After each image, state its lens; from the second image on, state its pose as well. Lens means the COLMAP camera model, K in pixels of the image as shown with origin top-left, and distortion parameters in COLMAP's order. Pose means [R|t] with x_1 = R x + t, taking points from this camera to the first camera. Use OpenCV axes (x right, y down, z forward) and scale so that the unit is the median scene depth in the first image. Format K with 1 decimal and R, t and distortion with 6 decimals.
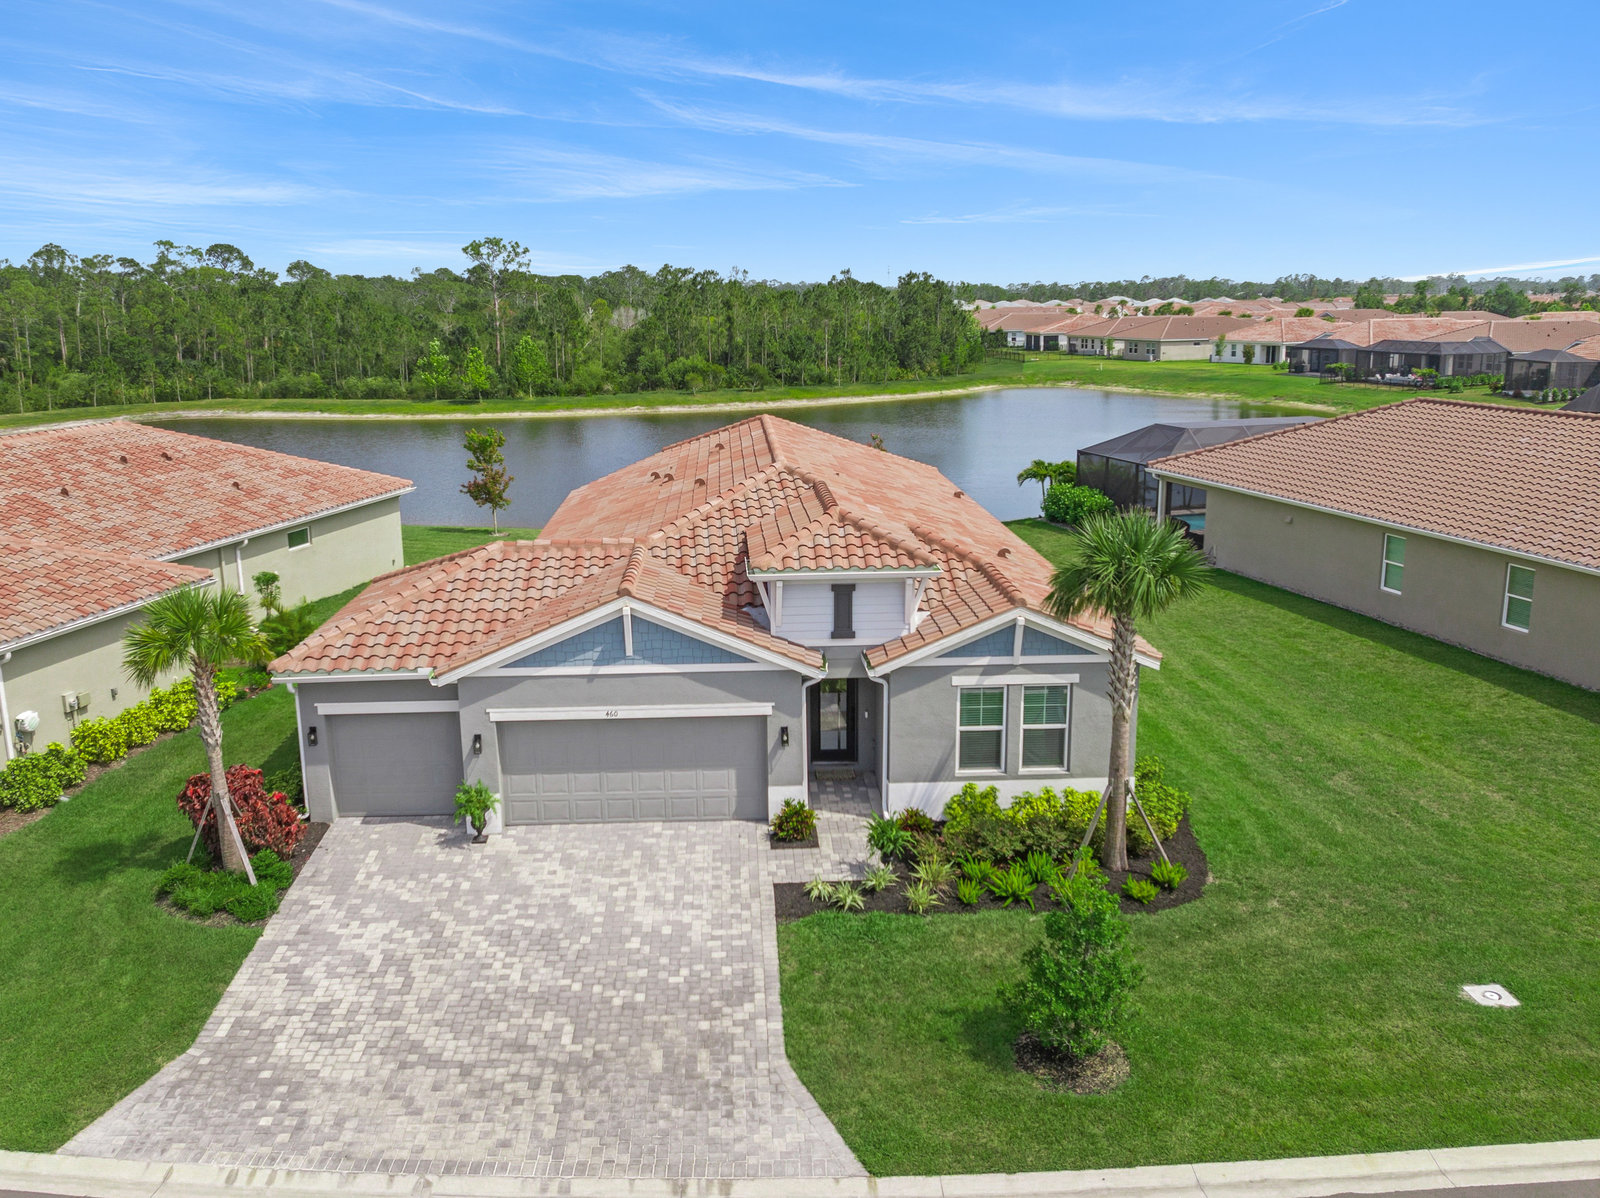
lens RADIAL K [[1286.4, 0, 749.7], [0, 1286.4, 592.6], [0, 0, 1]] dist [-0.011716, -0.065025]
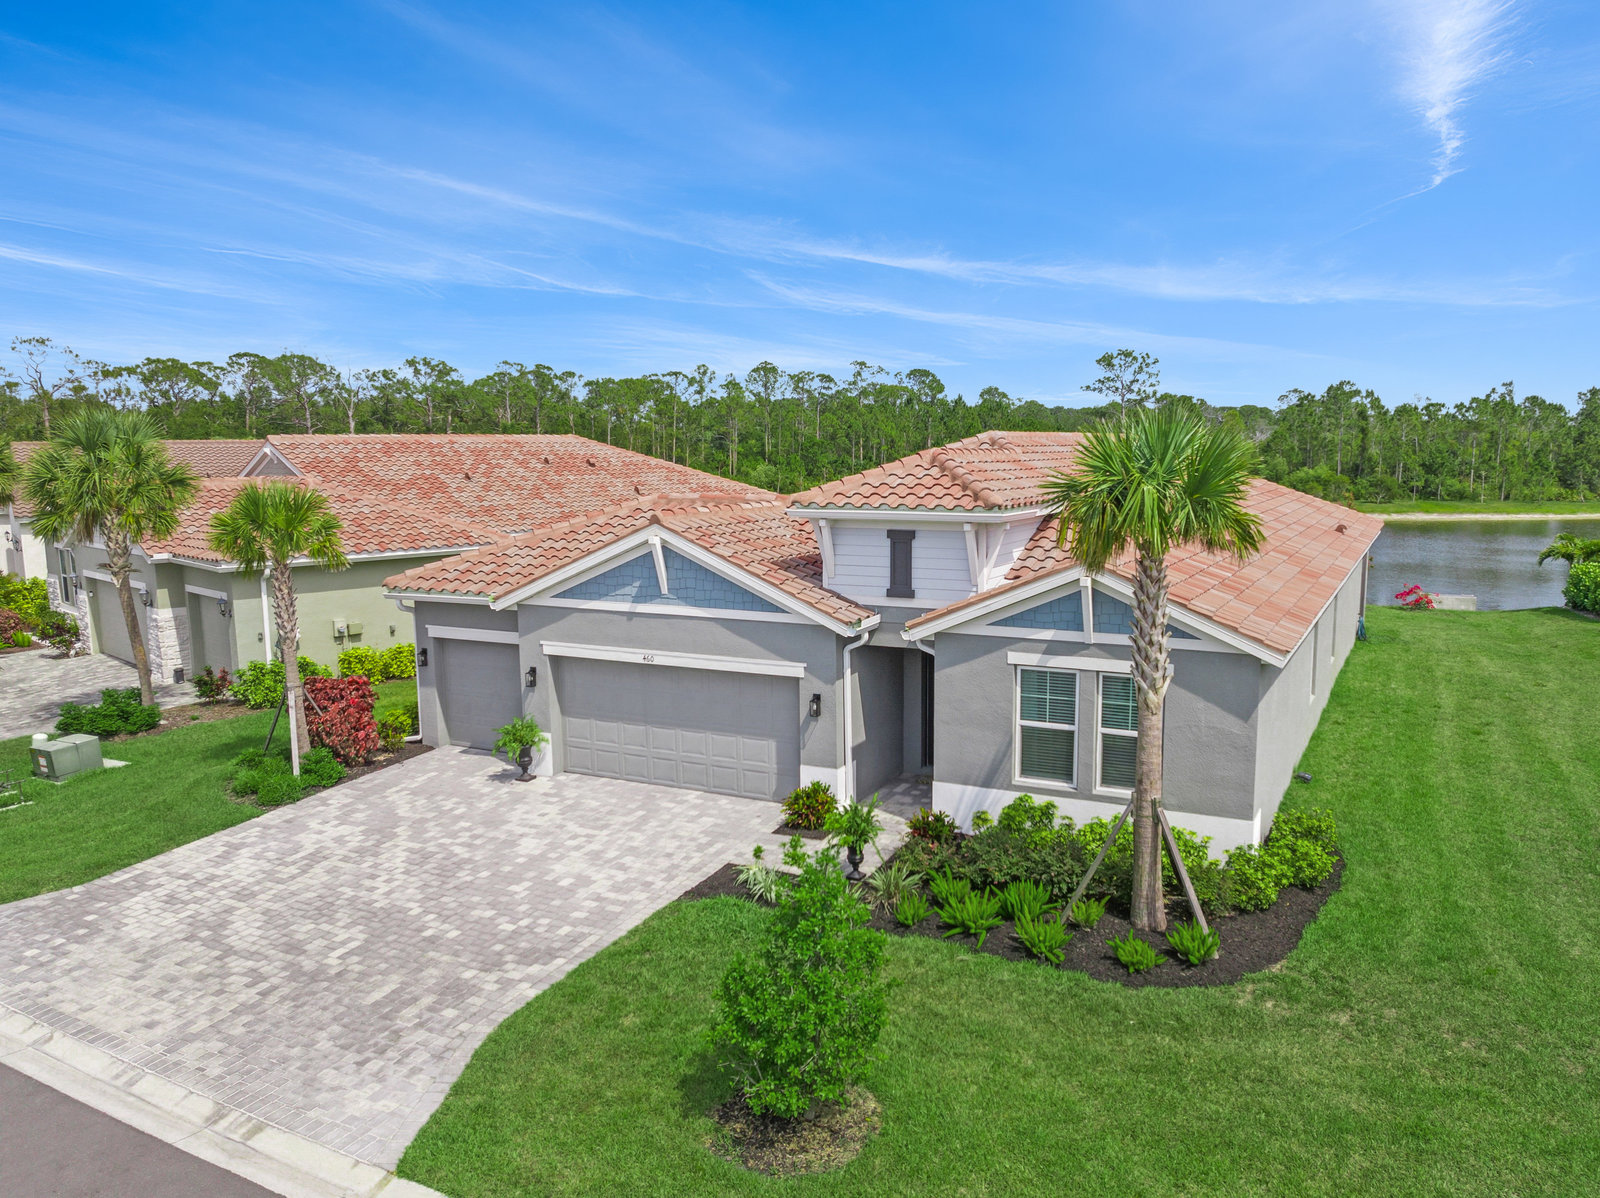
lens RADIAL K [[1197.7, 0, 860.3], [0, 1197.7, 627.3], [0, 0, 1]] dist [-0.038489, -0.000276]
pose [[0.889503, 0.081074, -0.449680, 0.404307], [-0.111620, 0.992872, -0.041785, 0.091411], [0.443087, 0.087361, 0.892212, 0.314406]]
